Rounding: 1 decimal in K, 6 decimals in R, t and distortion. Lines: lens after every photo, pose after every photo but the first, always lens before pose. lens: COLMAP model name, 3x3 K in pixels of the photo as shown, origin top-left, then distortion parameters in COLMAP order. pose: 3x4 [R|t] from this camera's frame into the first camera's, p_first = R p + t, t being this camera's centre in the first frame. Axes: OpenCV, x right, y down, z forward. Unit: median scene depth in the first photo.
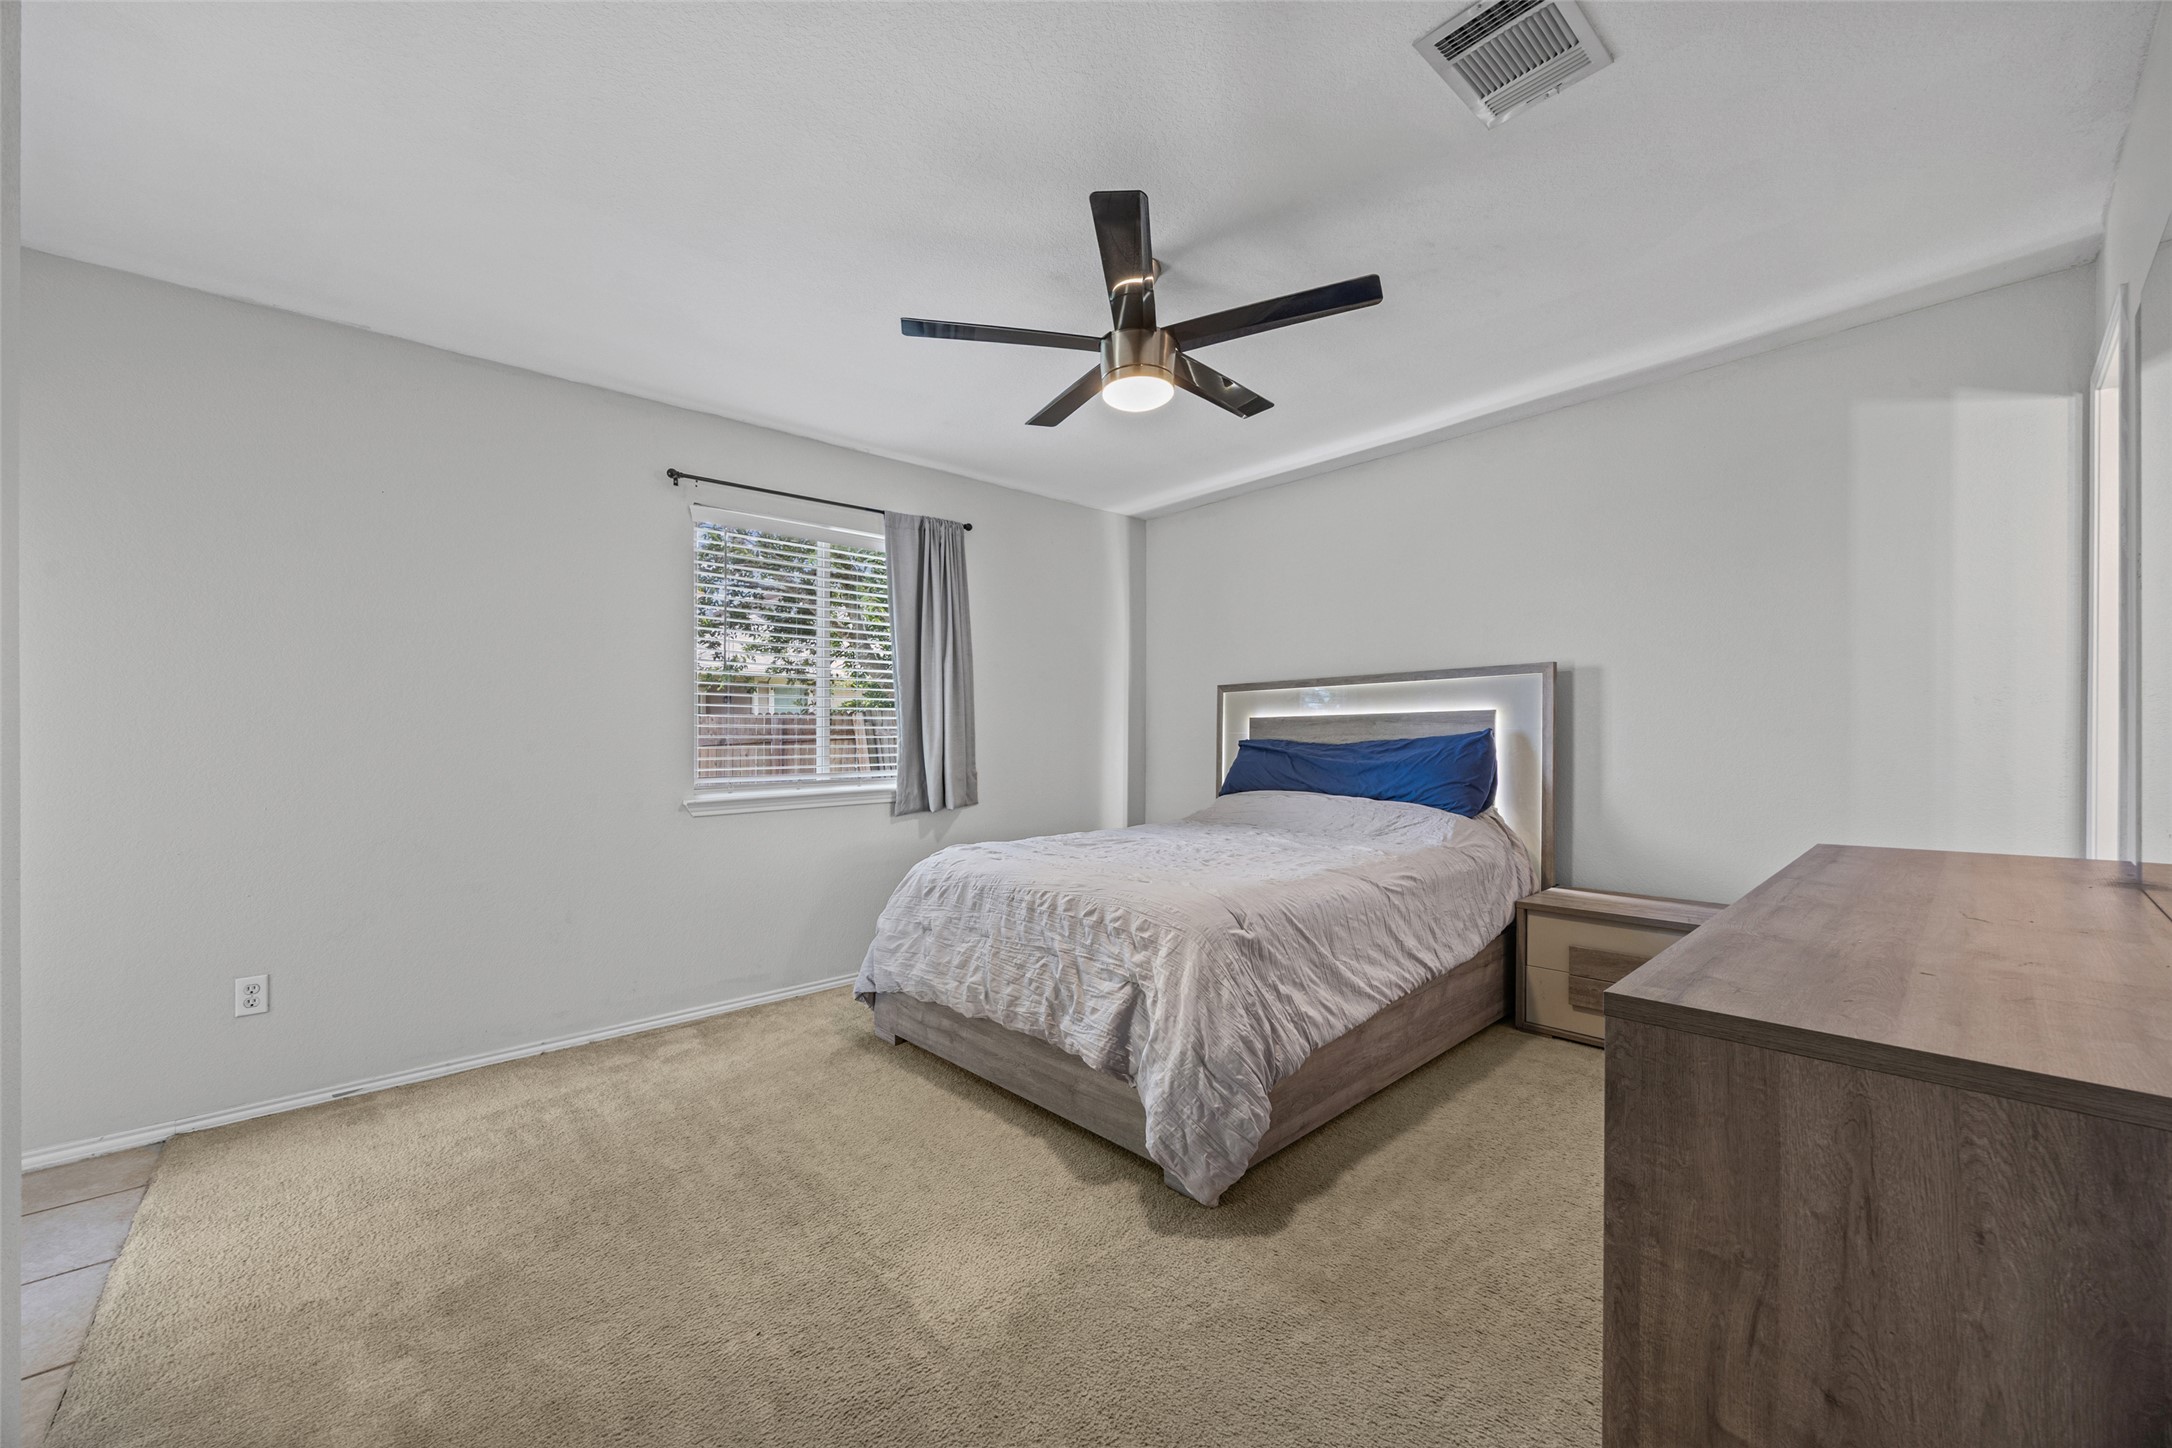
lens RADIAL K [[835.6, 0, 1077.2], [0, 835.6, 738.9], [0, 0, 1]] dist [0.000428, 0.000032]
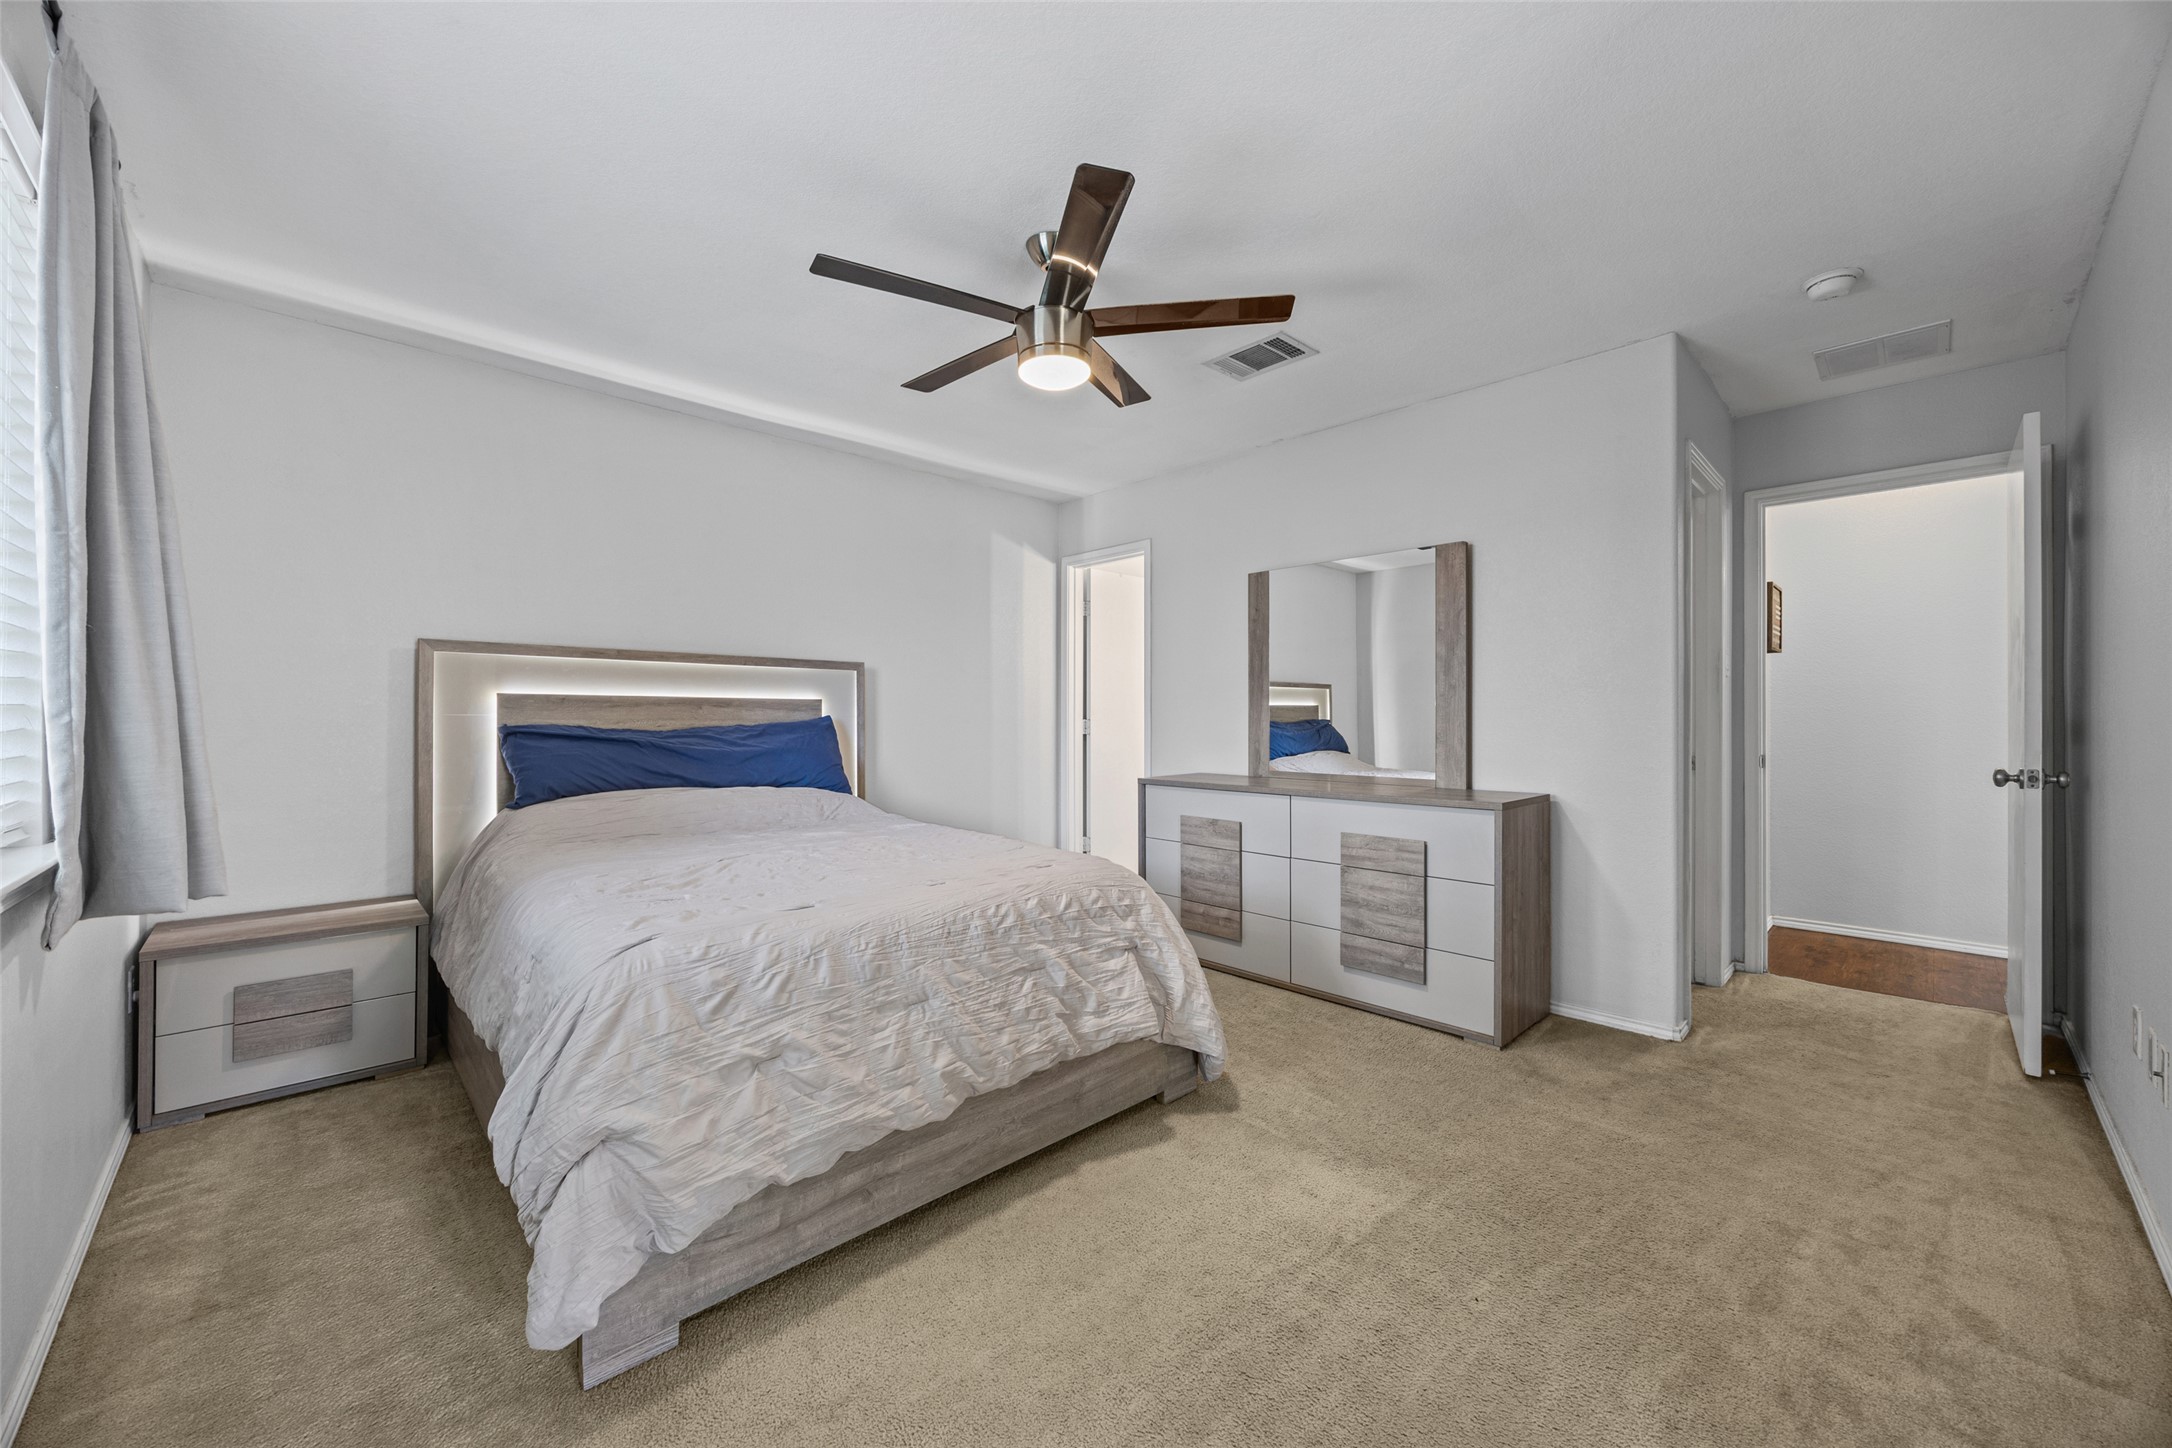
lens RADIAL K [[835.6, 0, 1077.6], [0, 835.6, 723.6], [0, 0, 1]] dist [0.000428, 0.000032]
pose [[-0.026696, 0.008165, 0.999610, -0.788021], [0.000956, 0.999966, -0.008143, 0.009187], [-0.999643, 0.000739, -0.026703, 0.859077]]
